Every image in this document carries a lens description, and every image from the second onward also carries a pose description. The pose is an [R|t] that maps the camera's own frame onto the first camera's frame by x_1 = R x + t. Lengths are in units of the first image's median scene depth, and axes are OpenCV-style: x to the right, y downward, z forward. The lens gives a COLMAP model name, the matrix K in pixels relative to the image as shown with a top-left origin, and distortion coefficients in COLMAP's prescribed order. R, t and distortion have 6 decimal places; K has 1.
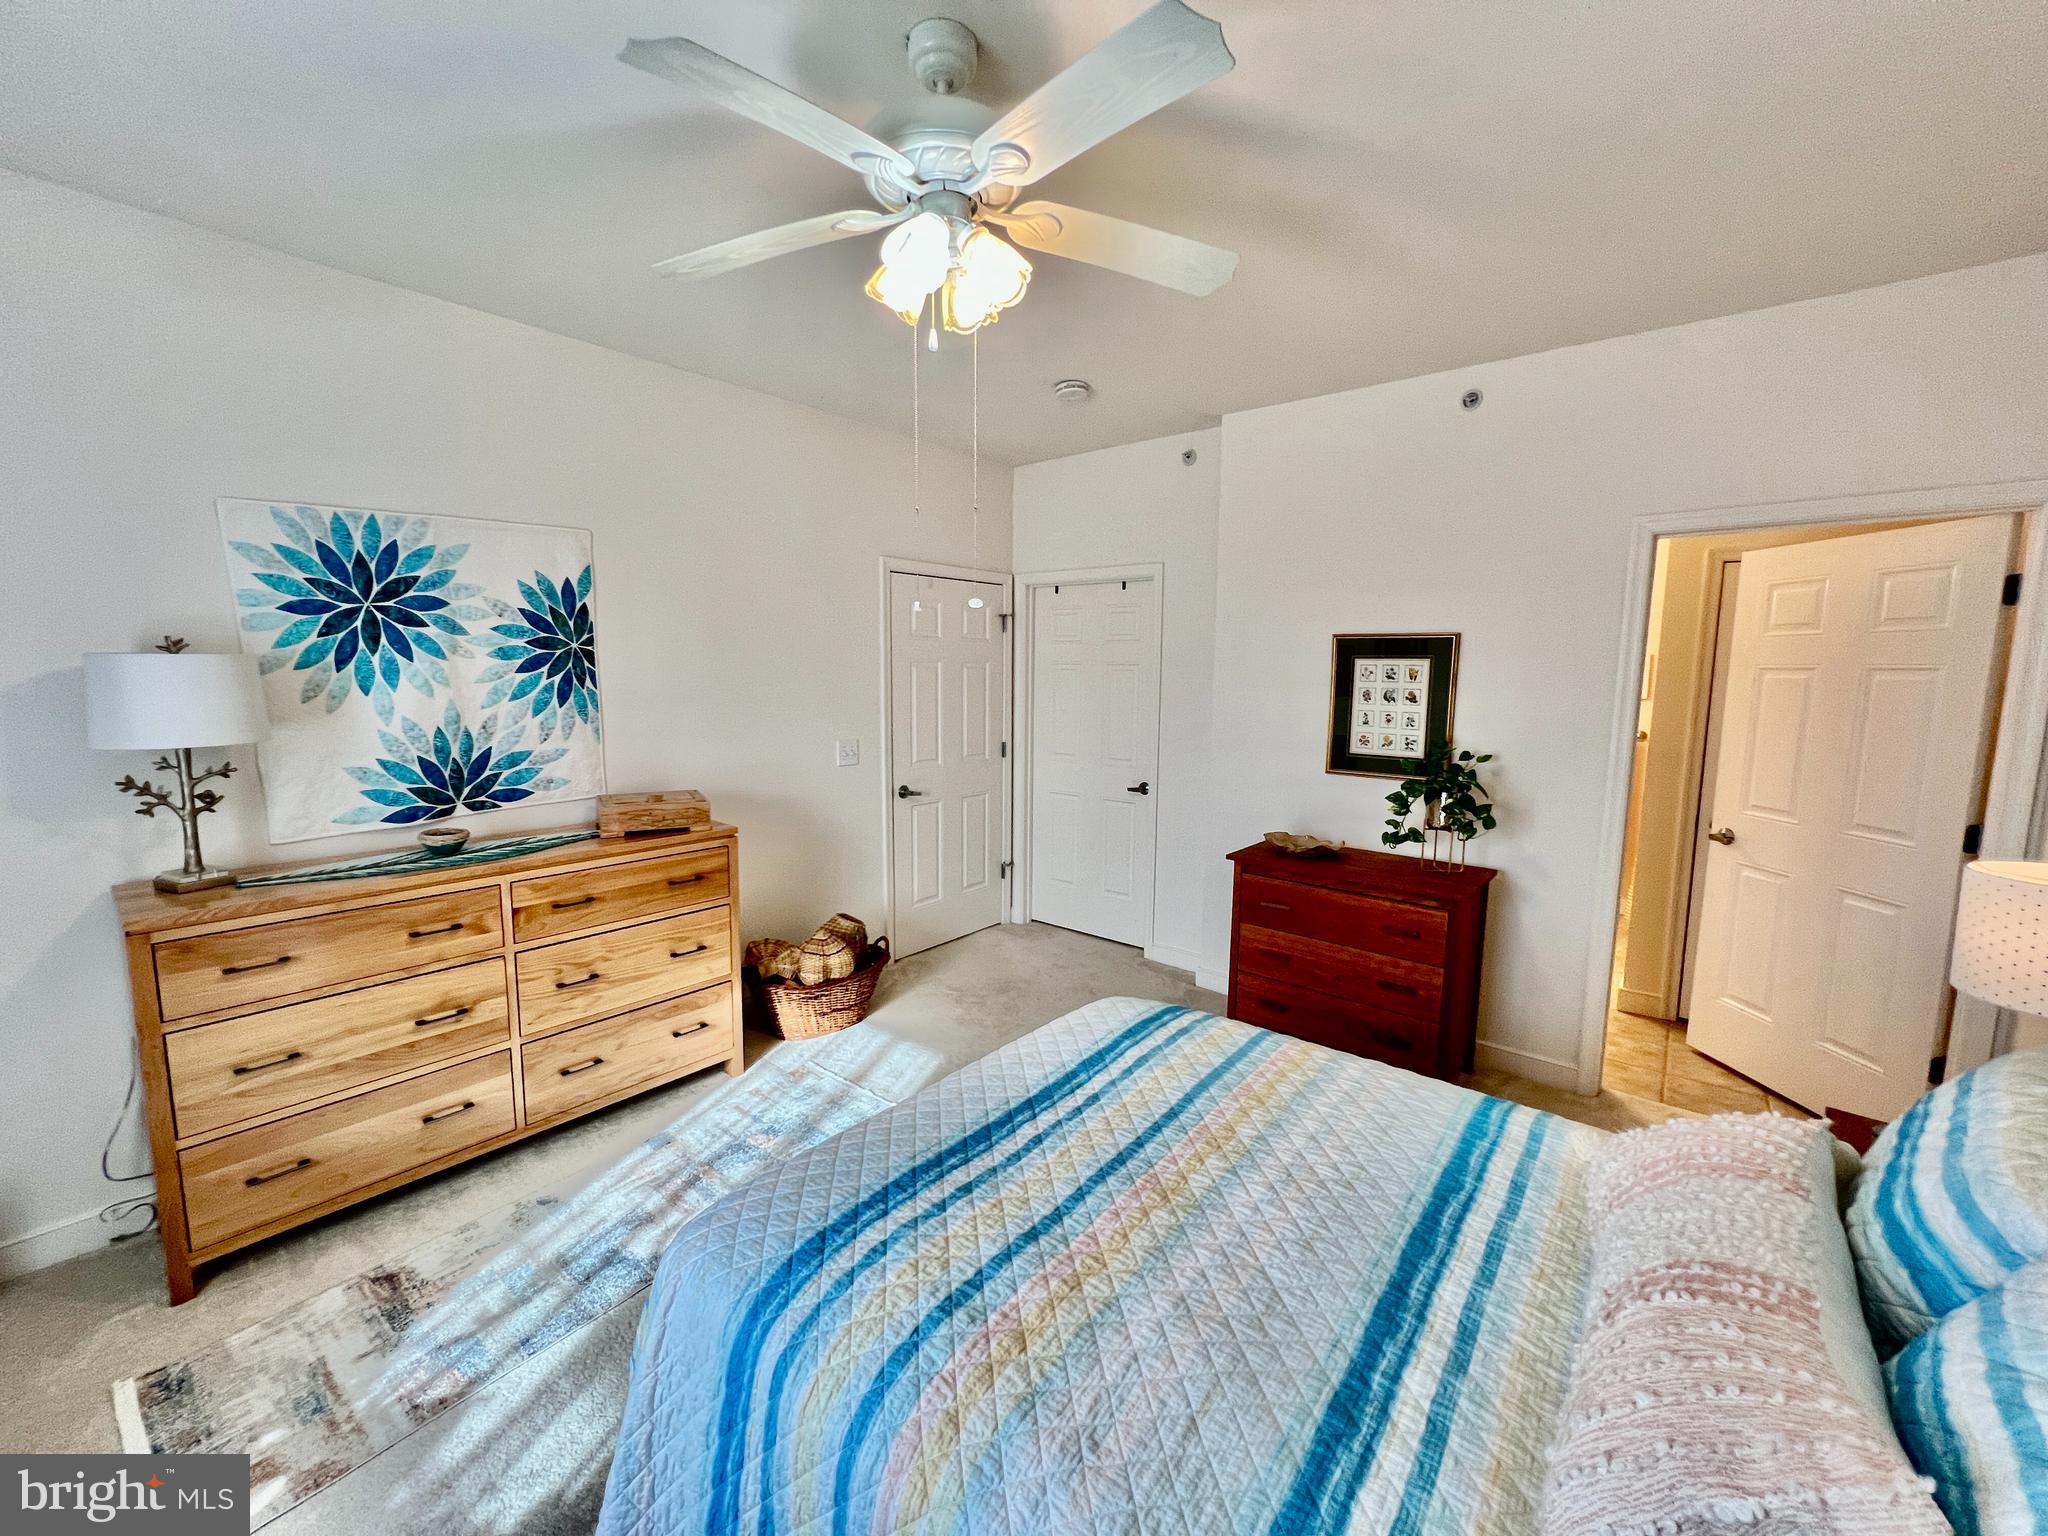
lens RADIAL K [[818.2, 0, 1023.6], [0, 818.2, 769.7], [0, 0, 1]] dist [-0.000754, 0.000659]
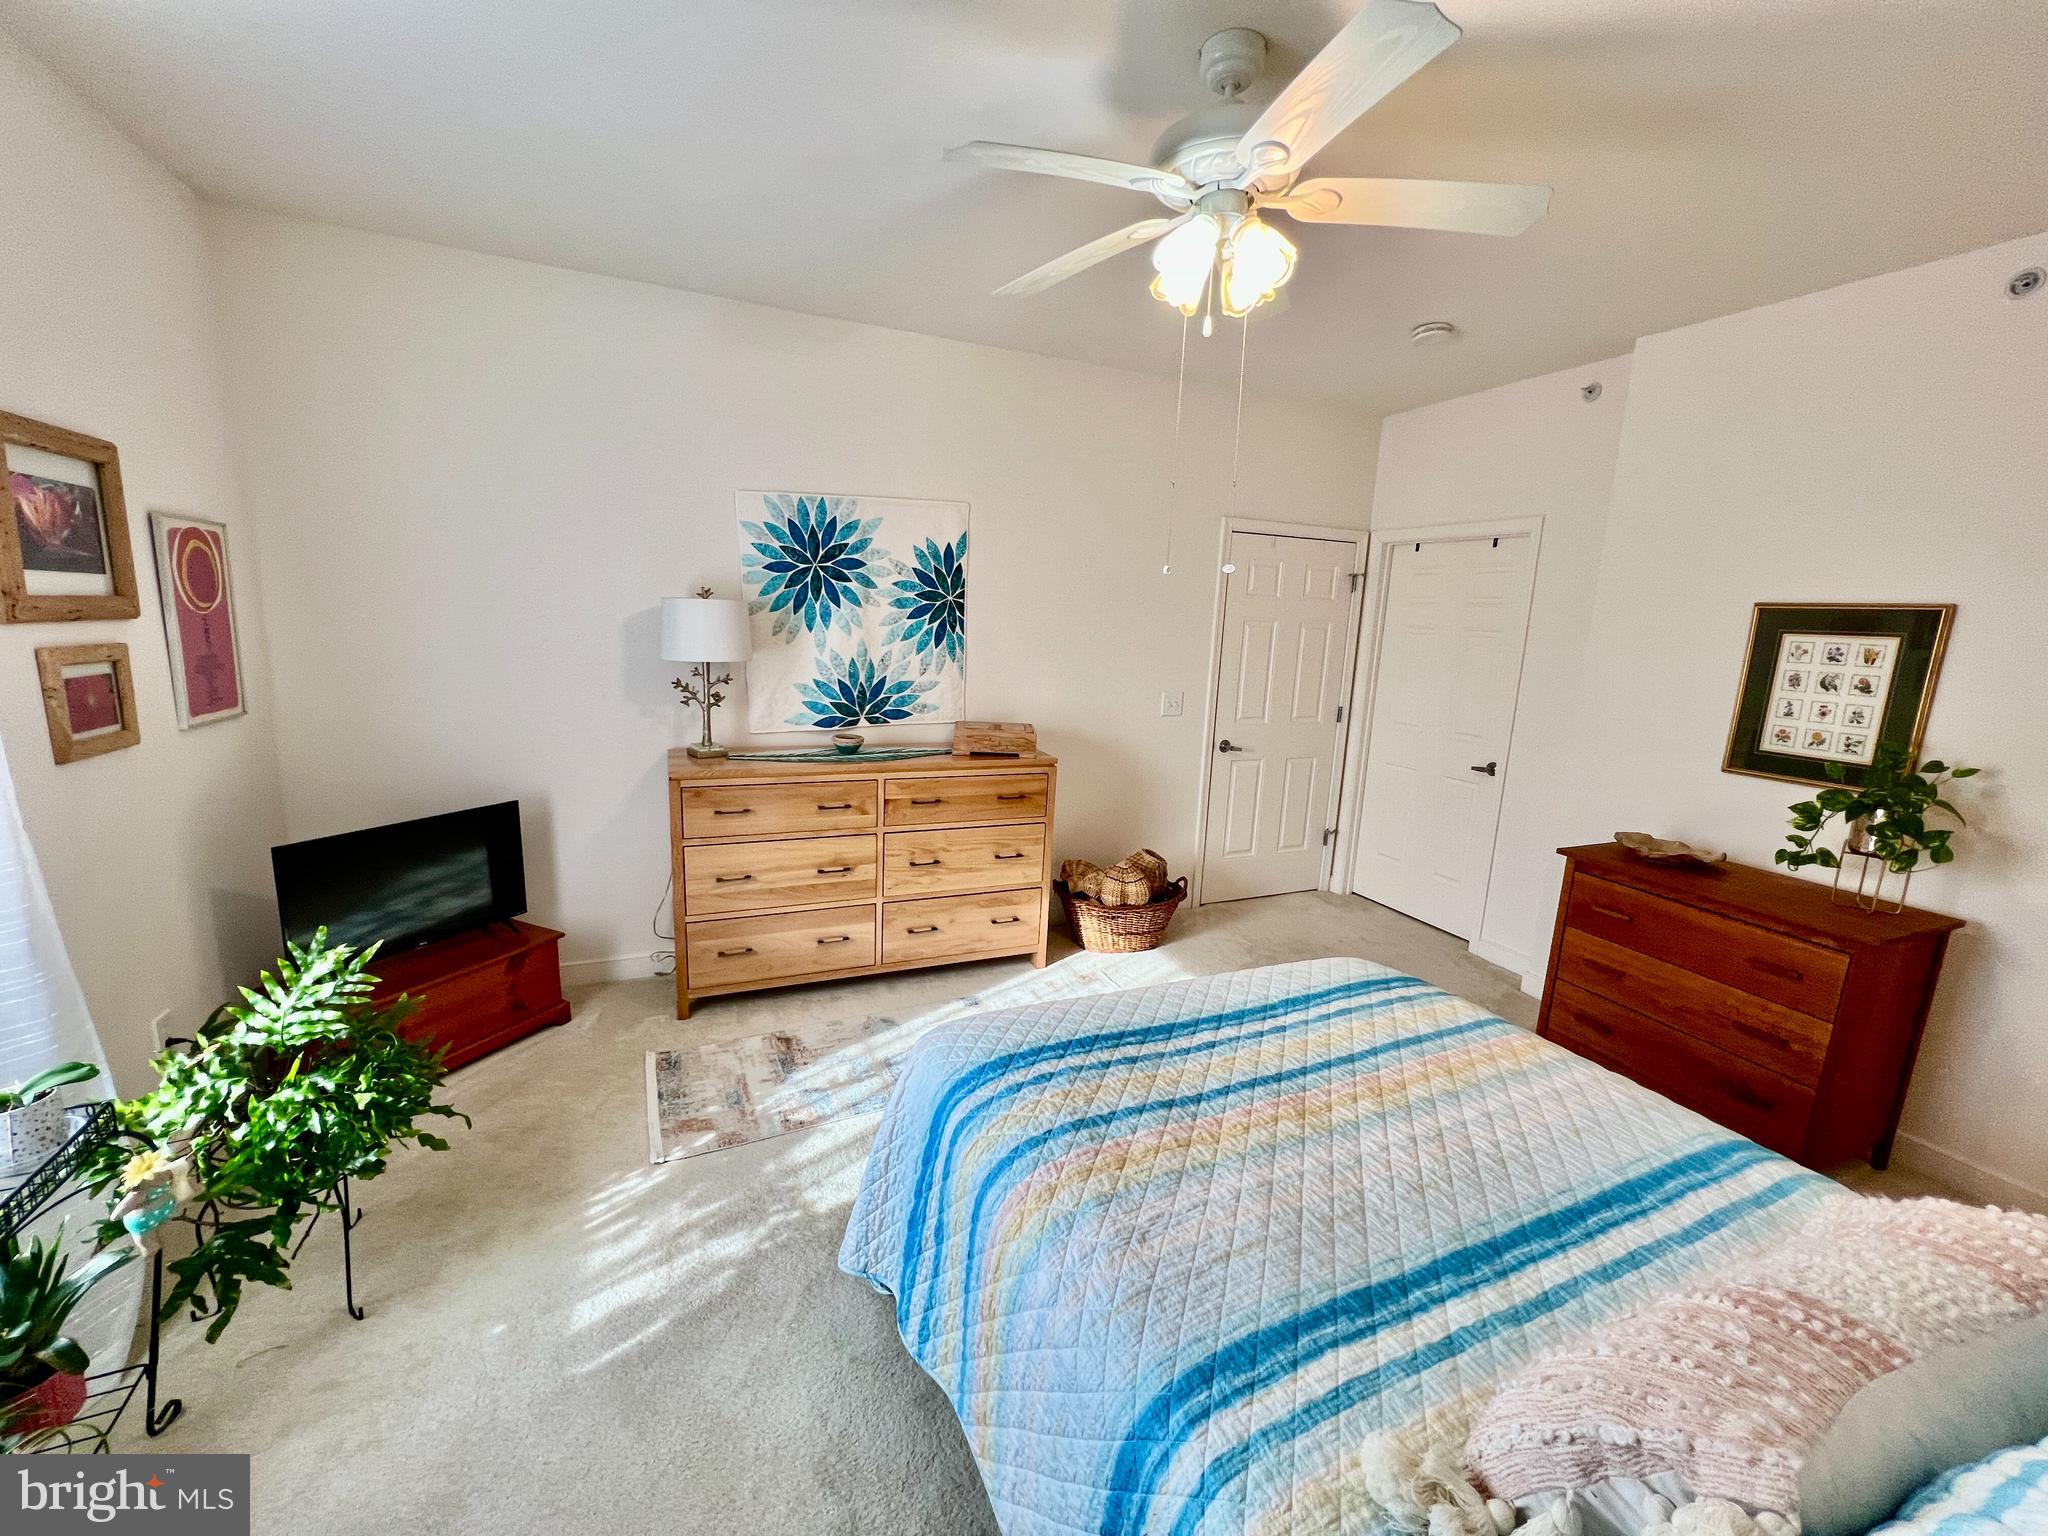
lens RADIAL K [[817.4, 0, 1026.6], [0, 817.4, 768.9], [0, 0, 1]] dist [-0.000084, 0.000427]
pose [[0.892849, 0.111128, -0.436431, 0.148887], [-0.089002, 0.993505, 0.070897, 0.008049], [0.441475, -0.024457, 0.896940, -0.076811]]
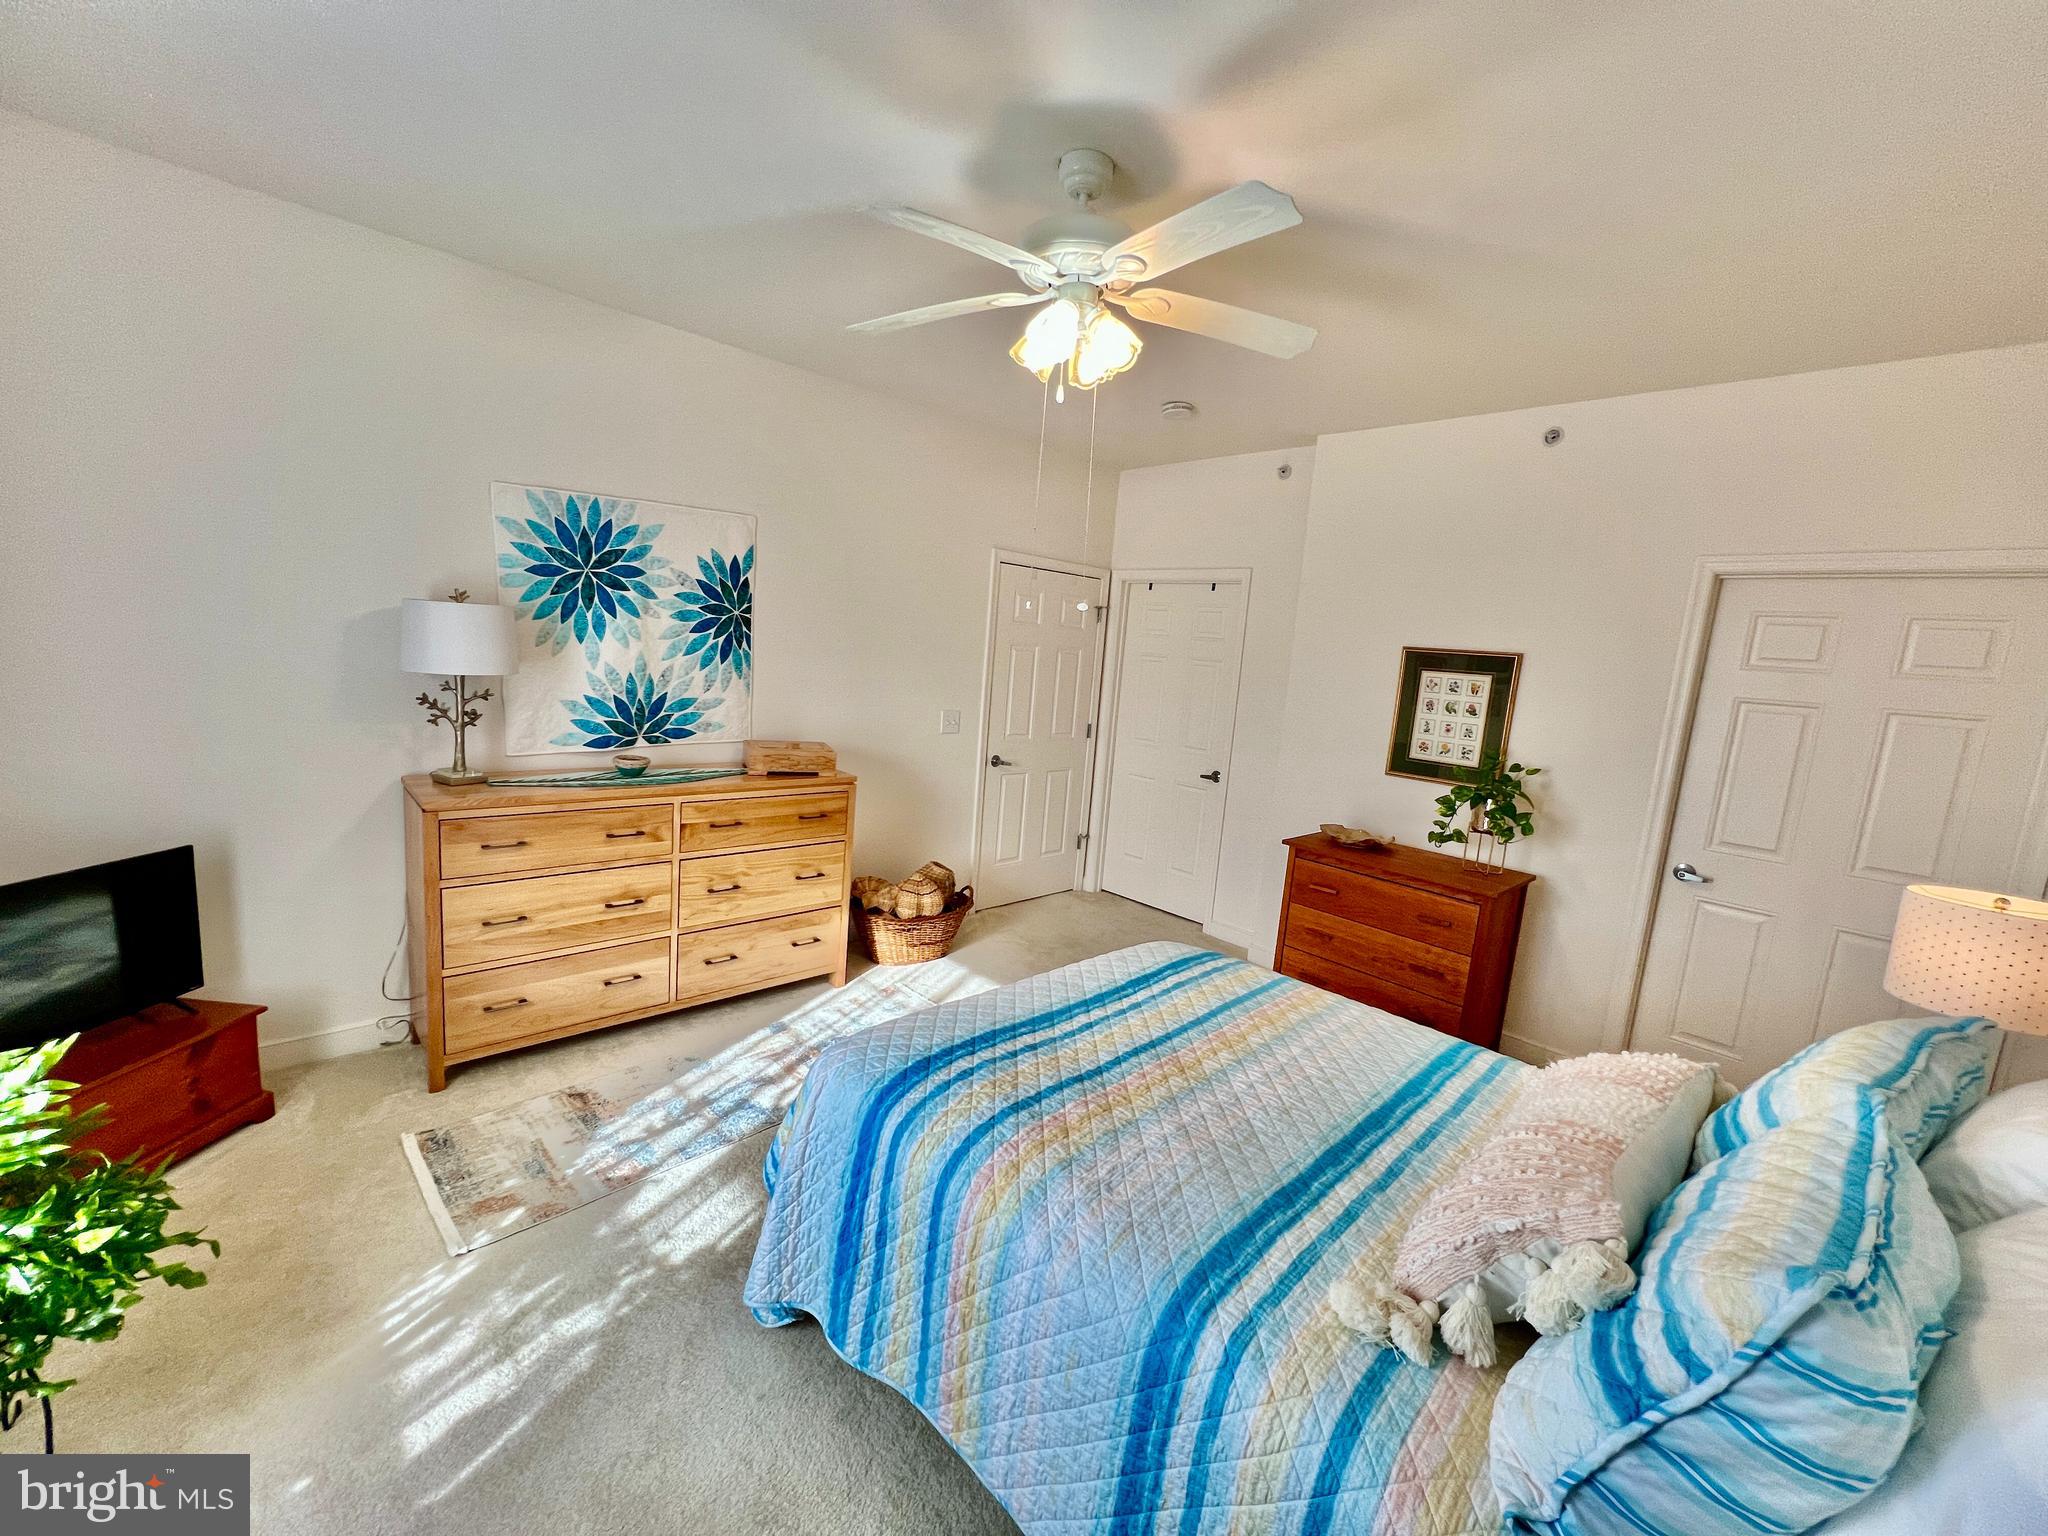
lens RADIAL K [[818.2, 0, 1023.6], [0, 818.2, 769.7], [0, 0, 1]] dist [-0.000754, 0.000659]
pose [[0.991381, 0.083750, -0.100742, 0.006673], [-0.081807, 0.996376, 0.023273, 0.017216], [0.102326, -0.014831, 0.994640, -0.178964]]
